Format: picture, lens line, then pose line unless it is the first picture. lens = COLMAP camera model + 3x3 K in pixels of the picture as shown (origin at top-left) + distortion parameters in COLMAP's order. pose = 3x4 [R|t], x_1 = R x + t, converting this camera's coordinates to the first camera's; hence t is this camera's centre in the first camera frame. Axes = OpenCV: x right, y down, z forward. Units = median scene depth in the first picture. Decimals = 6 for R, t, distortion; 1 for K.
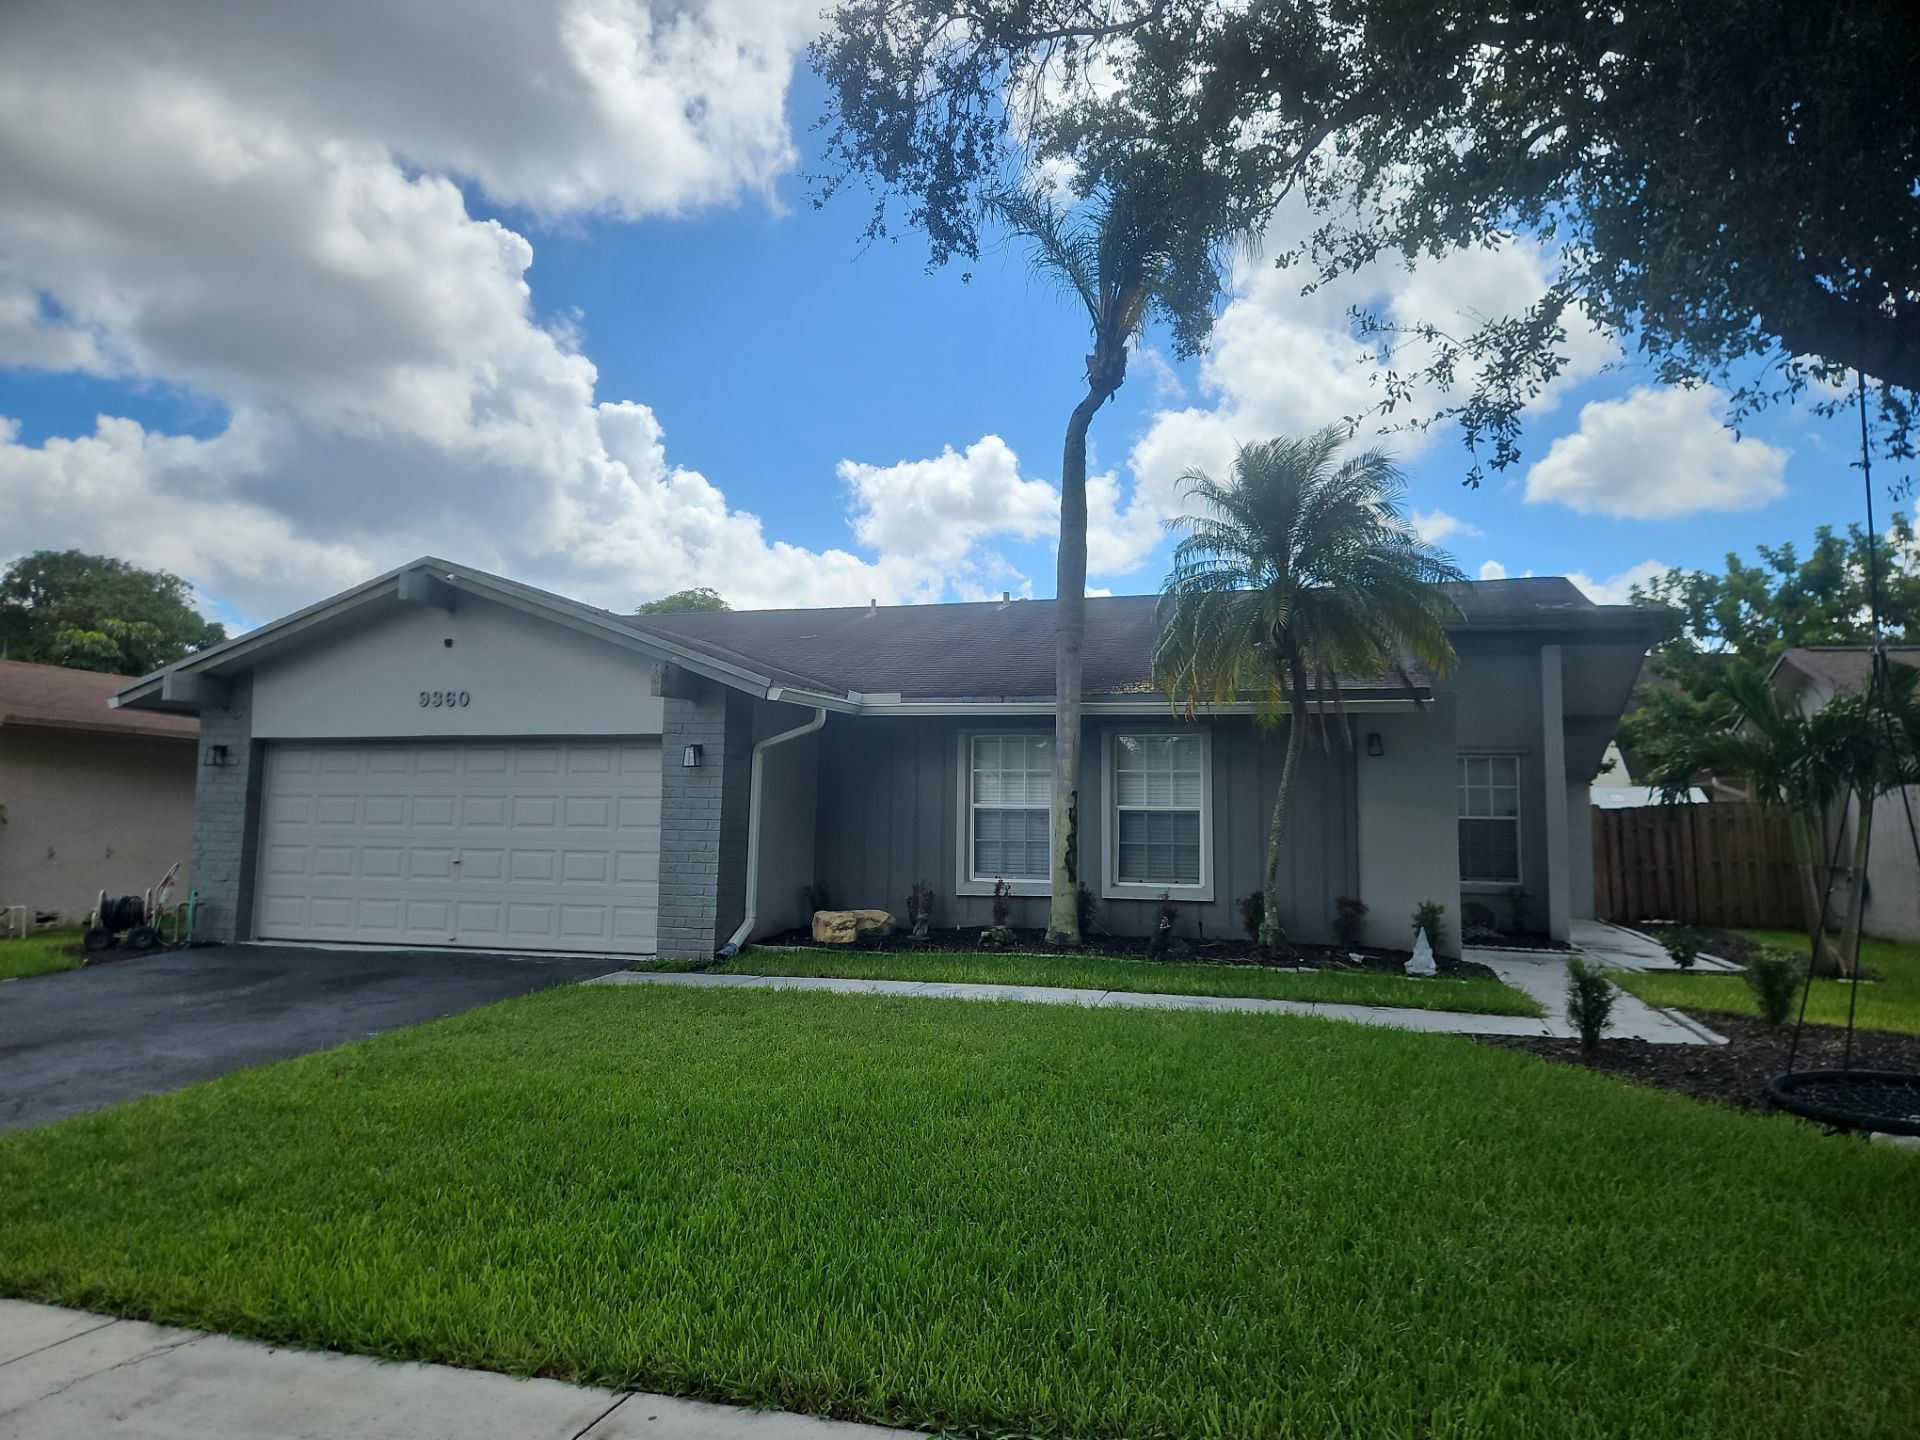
lens RADIAL K [[1313.2, 0, 951.3], [0, 1313.2, 697.4], [0, 0, 1]] dist [0.056972, -0.000172]
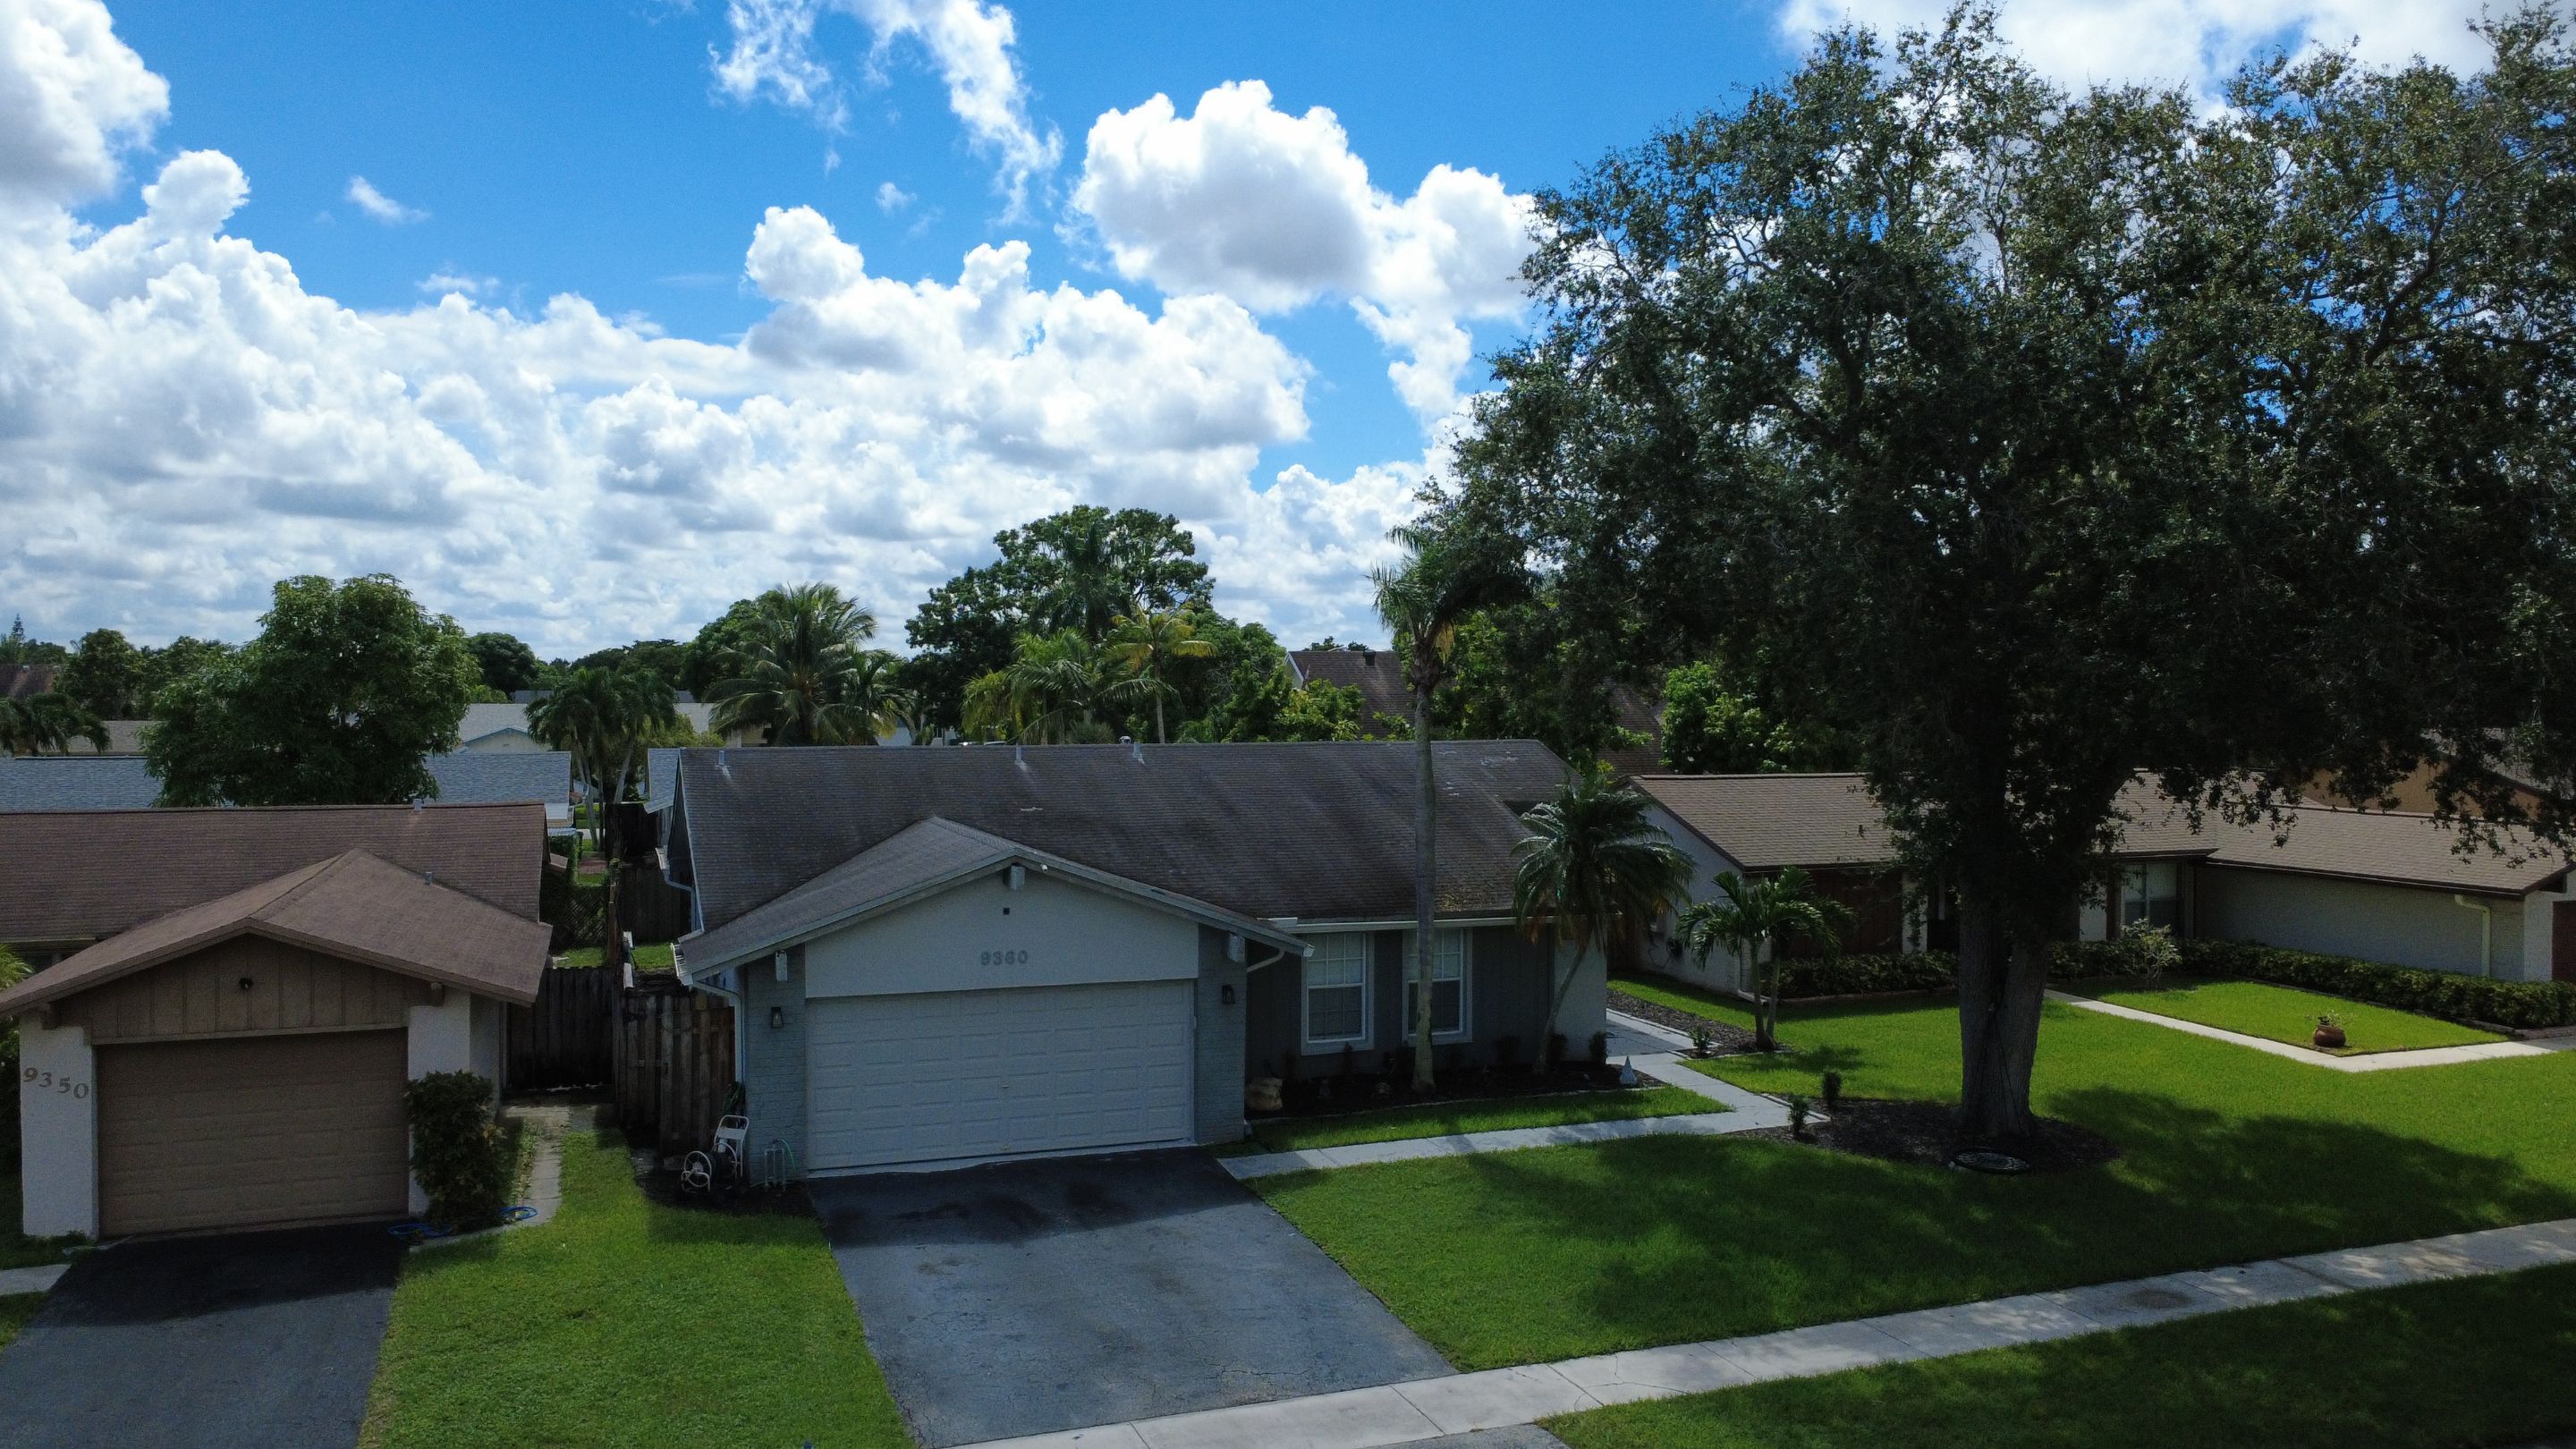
lens RADIAL K [[1900.9, 0, 1287.4], [0, 1900.9, 648.7], [0, 0, 1]] dist [0.005417, 0.002480]
pose [[0.798906, -0.004054, 0.601443, -1.209642], [-0.053202, 0.995581, 0.077379, -0.424766], [-0.599099, -0.093816, 0.795160, -0.509677]]
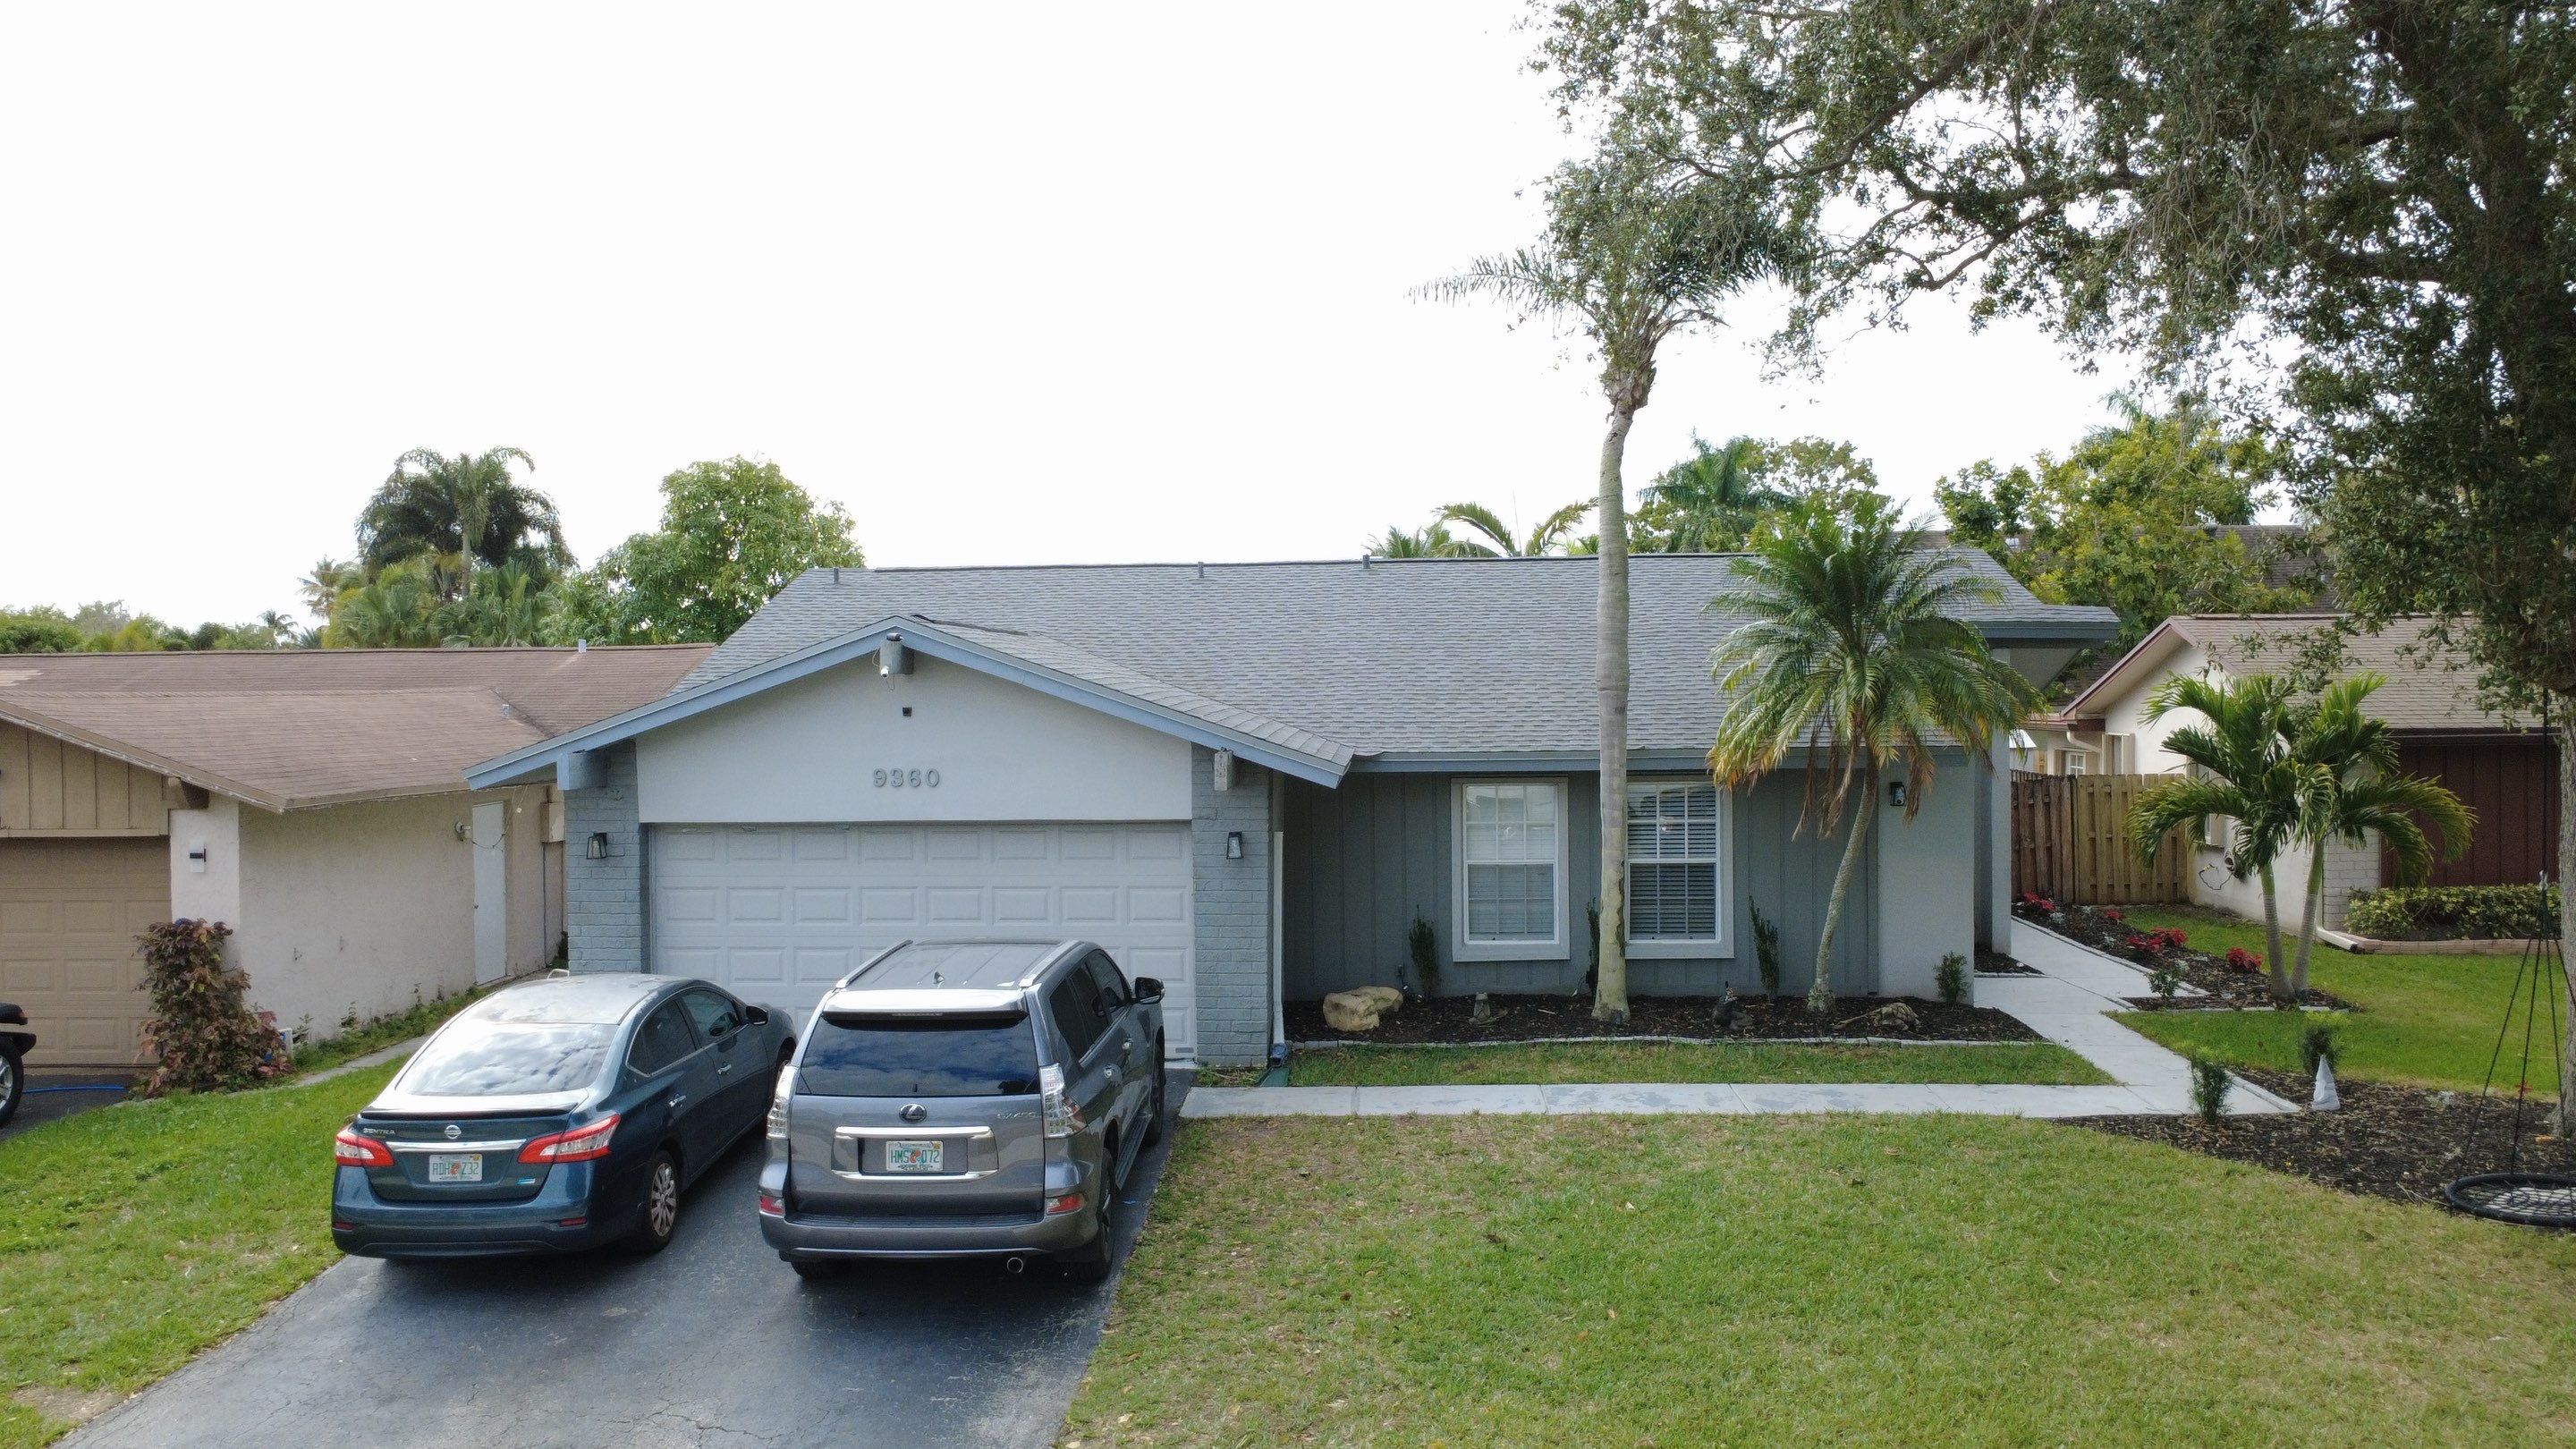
lens RADIAL K [[1896.9, 0, 1287.3], [0, 1896.9, 680.4], [0, 0, 1]] dist [0.005087, -0.004686]
pose [[0.972296, -0.027233, 0.232161, -0.421579], [0.002671, 0.994420, 0.105459, -0.188121], [-0.233737, -0.101917, 0.966944, -0.233702]]
